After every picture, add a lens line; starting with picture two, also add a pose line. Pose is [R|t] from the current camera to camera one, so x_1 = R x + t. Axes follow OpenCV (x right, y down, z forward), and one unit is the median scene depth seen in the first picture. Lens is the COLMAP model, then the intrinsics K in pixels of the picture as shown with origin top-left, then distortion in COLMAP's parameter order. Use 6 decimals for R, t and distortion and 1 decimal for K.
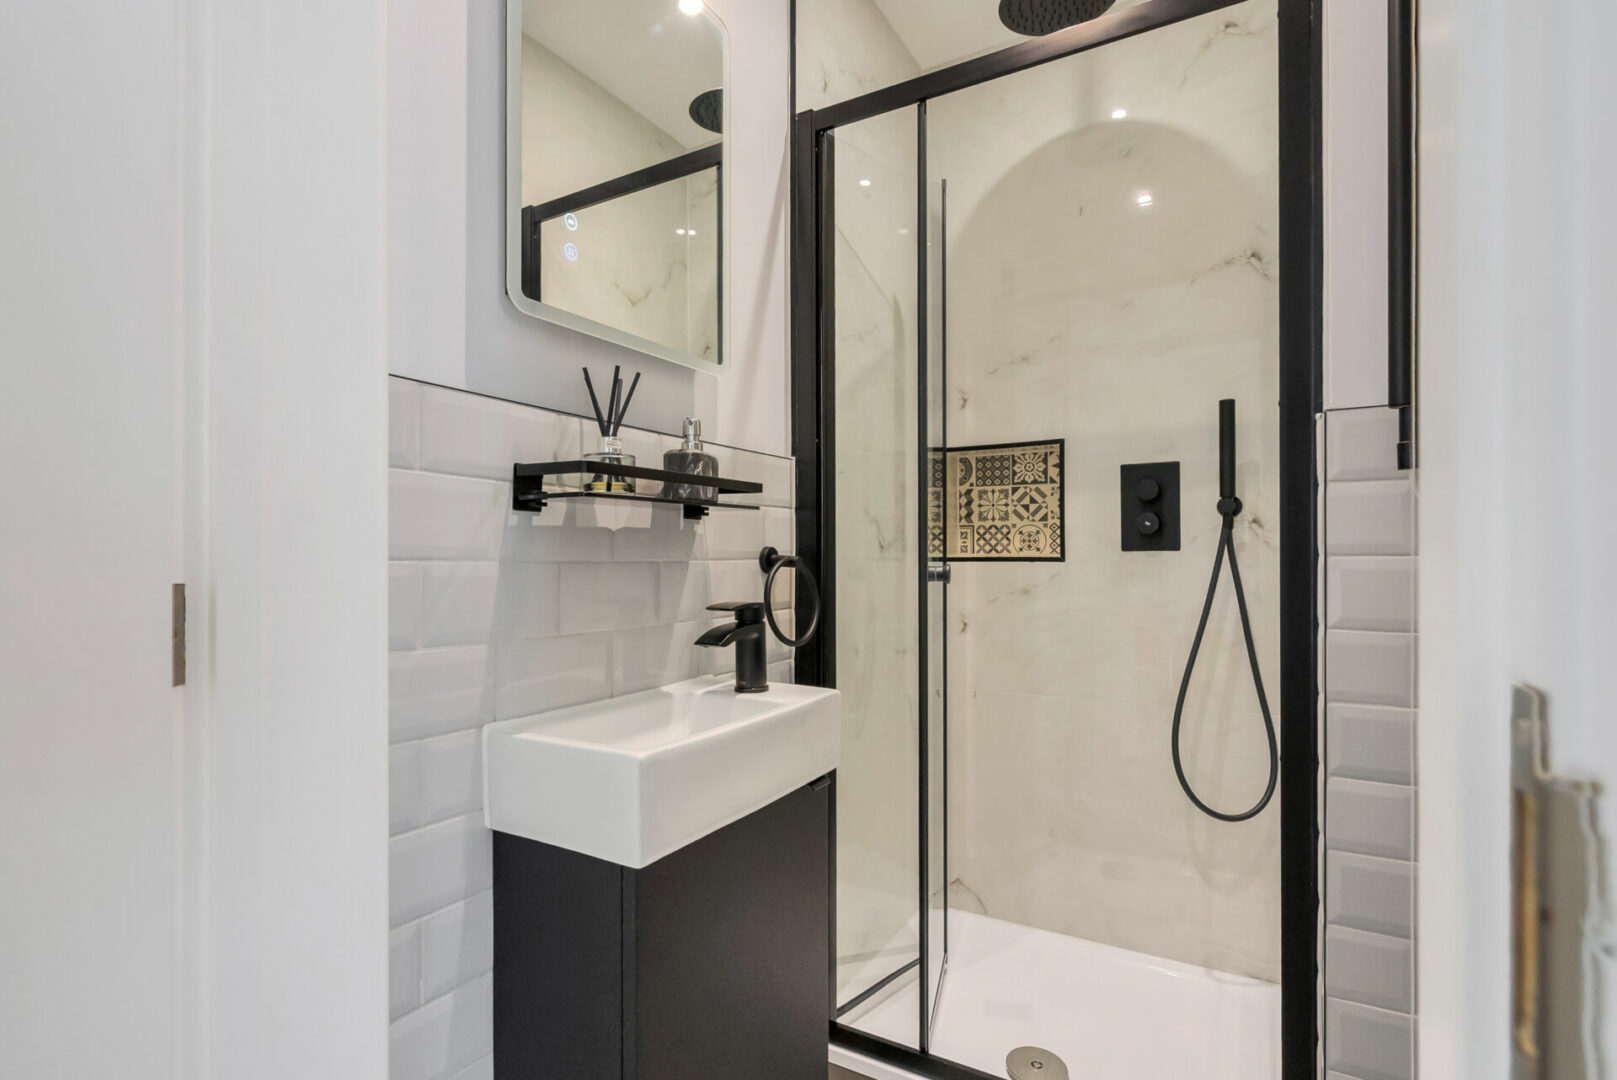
lens RADIAL K [[797.6, 0, 803.4], [0, 797.6, 546.2], [0, 0, 1]] dist [-0.001549, 0.001008]
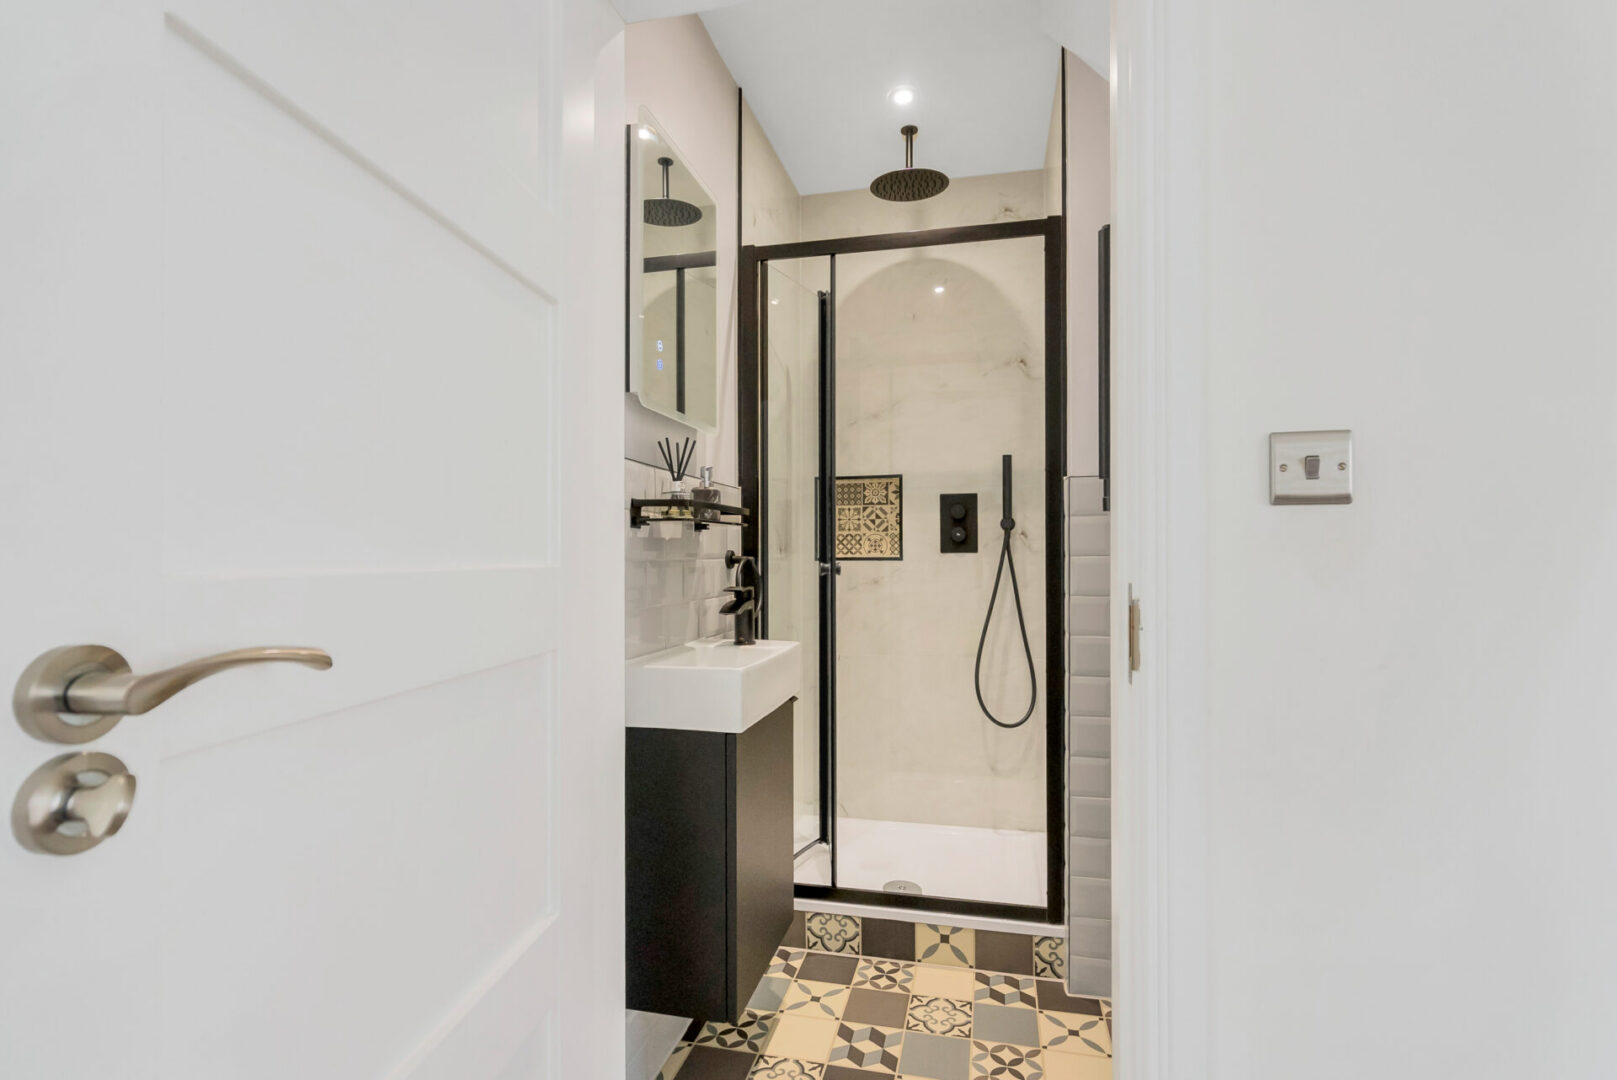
lens RADIAL K [[797.6, 0, 811.1], [0, 797.6, 540.9], [0, 0, 1]] dist [-0.001549, 0.001008]
pose [[0.956910, 0.003699, 0.290360, -0.302530], [-0.001221, 0.999961, -0.008716, -0.003604], [-0.290381, 0.007986, 0.956878, -0.395747]]
